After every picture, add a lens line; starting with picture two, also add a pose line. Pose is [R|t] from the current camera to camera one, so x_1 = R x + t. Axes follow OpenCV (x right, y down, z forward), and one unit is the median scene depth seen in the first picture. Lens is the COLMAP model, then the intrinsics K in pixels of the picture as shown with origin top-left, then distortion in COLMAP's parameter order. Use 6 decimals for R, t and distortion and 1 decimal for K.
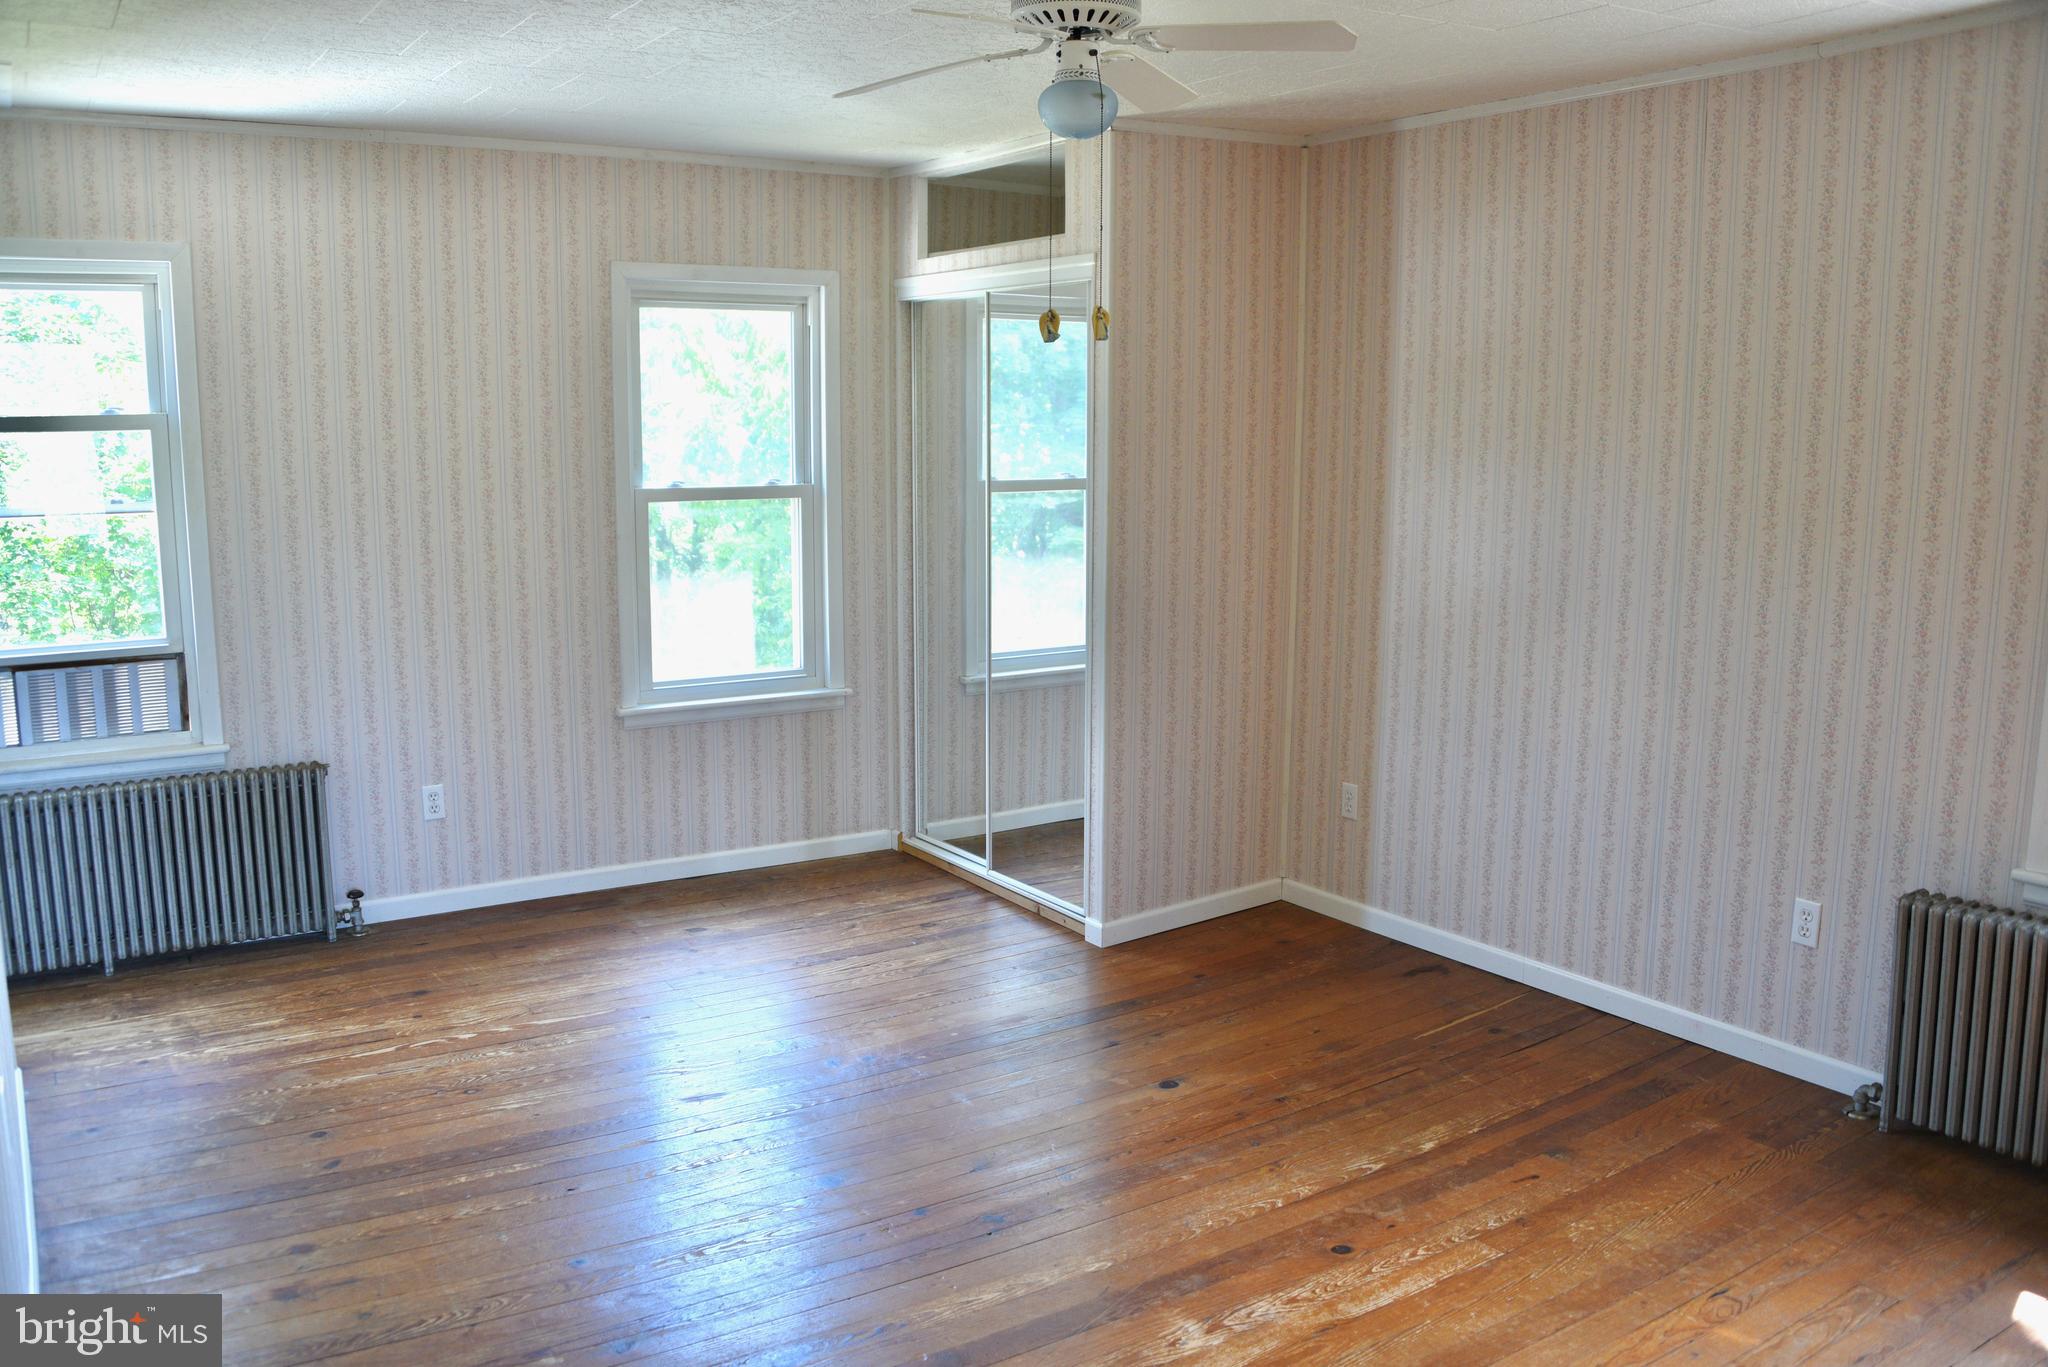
lens RADIAL K [[1653.4, 0, 1014.2], [0, 1653.4, 681.6], [0, 0, 1]] dist [-0.124905, 0.058272]
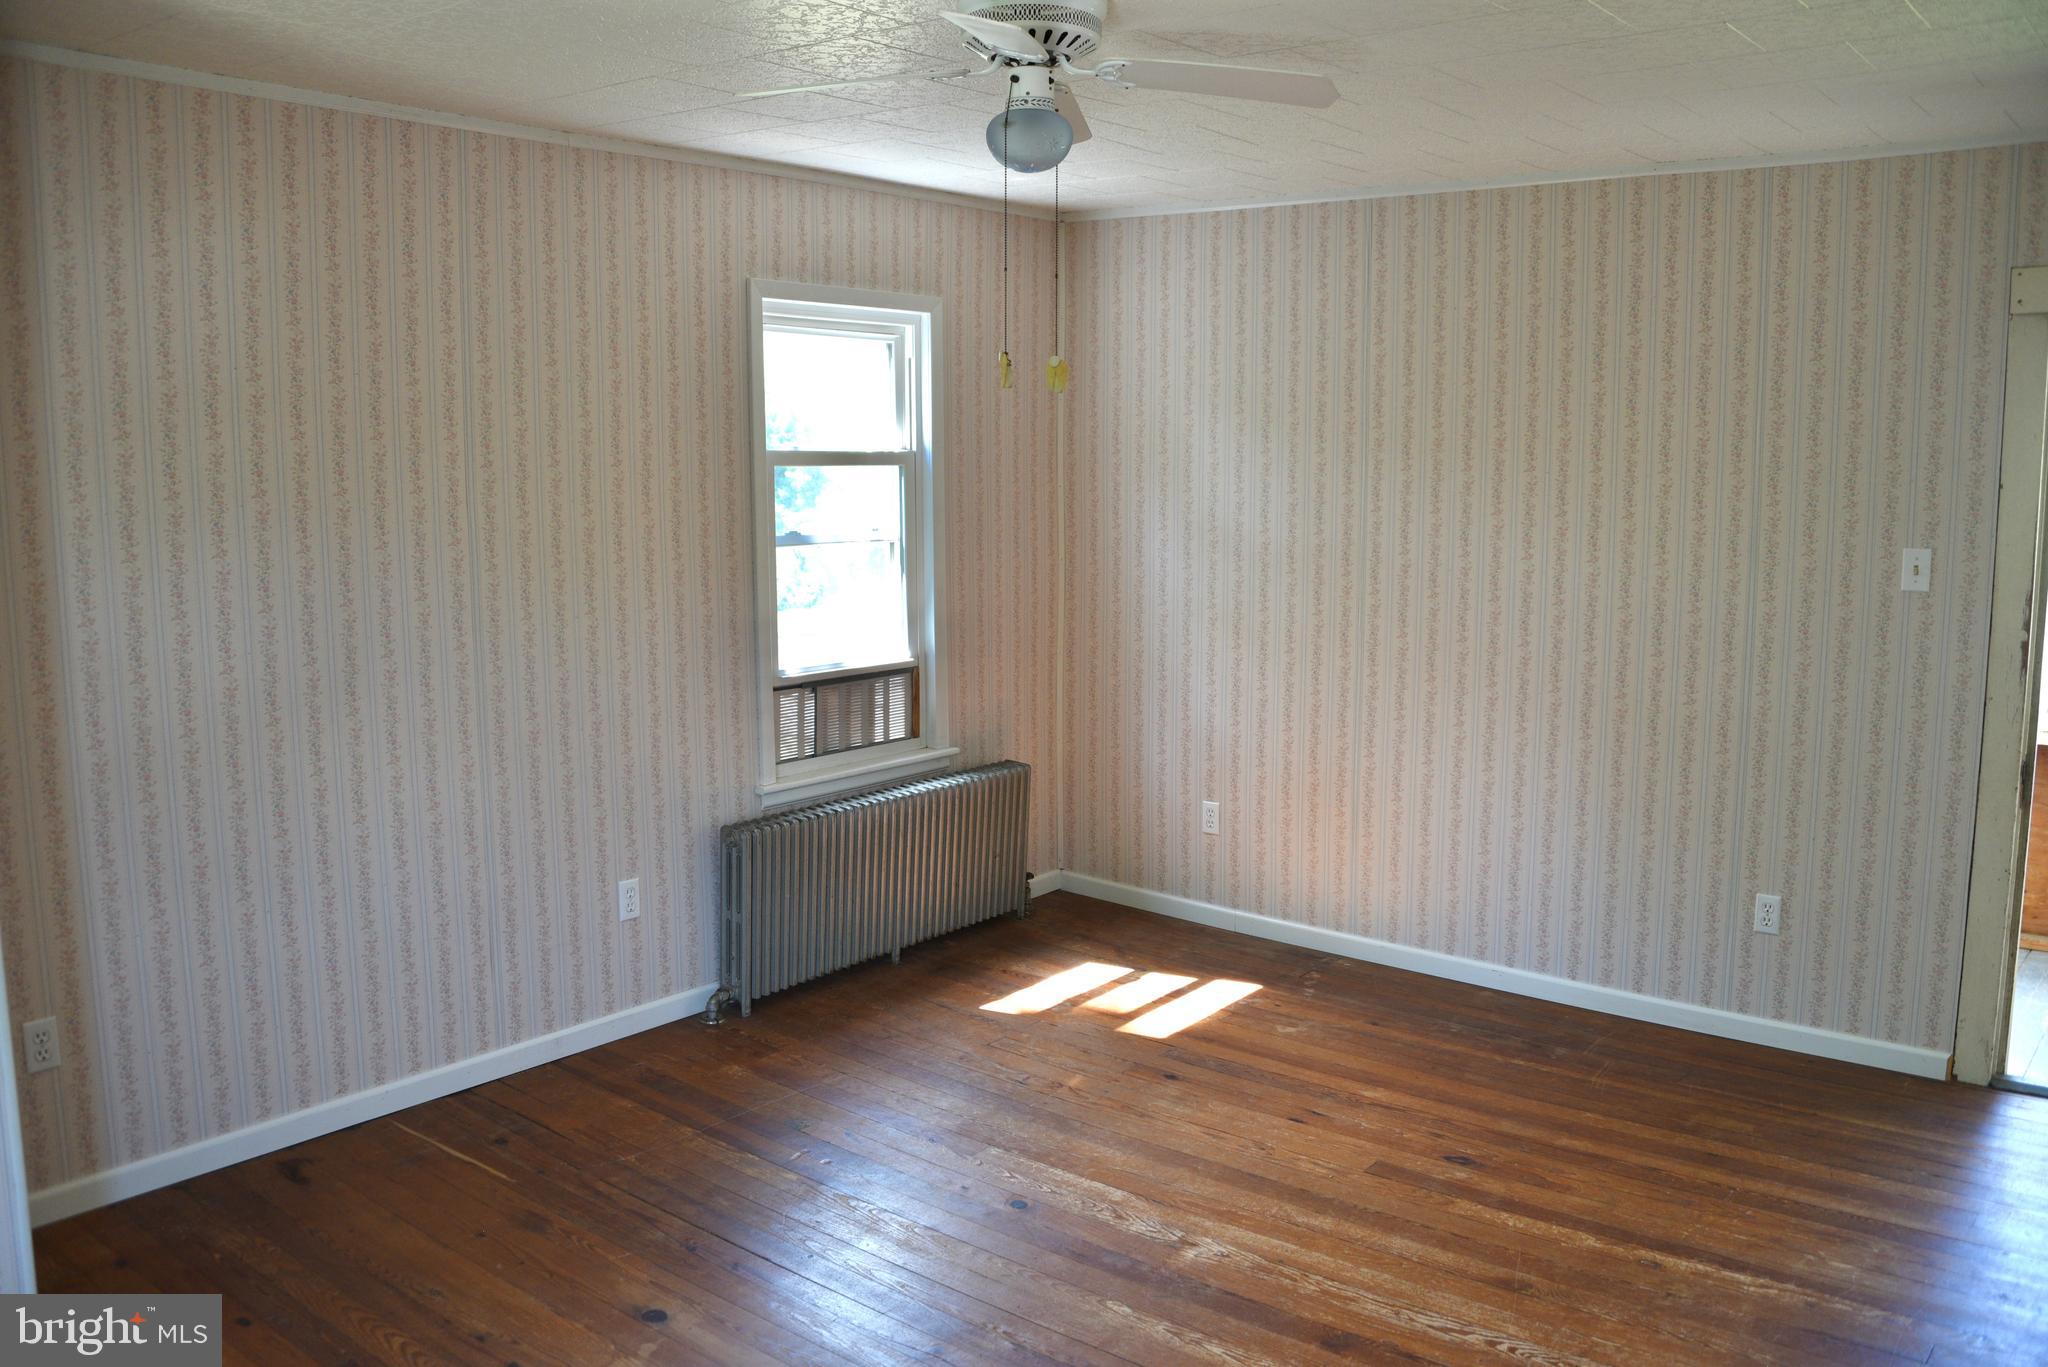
lens RADIAL K [[1653.4, 0, 1014.6], [0, 1653.4, 682.8], [0, 0, 1]] dist [-0.124905, 0.058272]
pose [[-0.305671, -0.128469, 0.943430, -0.655831], [0.149844, 0.972017, 0.180911, -0.166026], [-0.940272, 0.196667, -0.277868, 0.996360]]
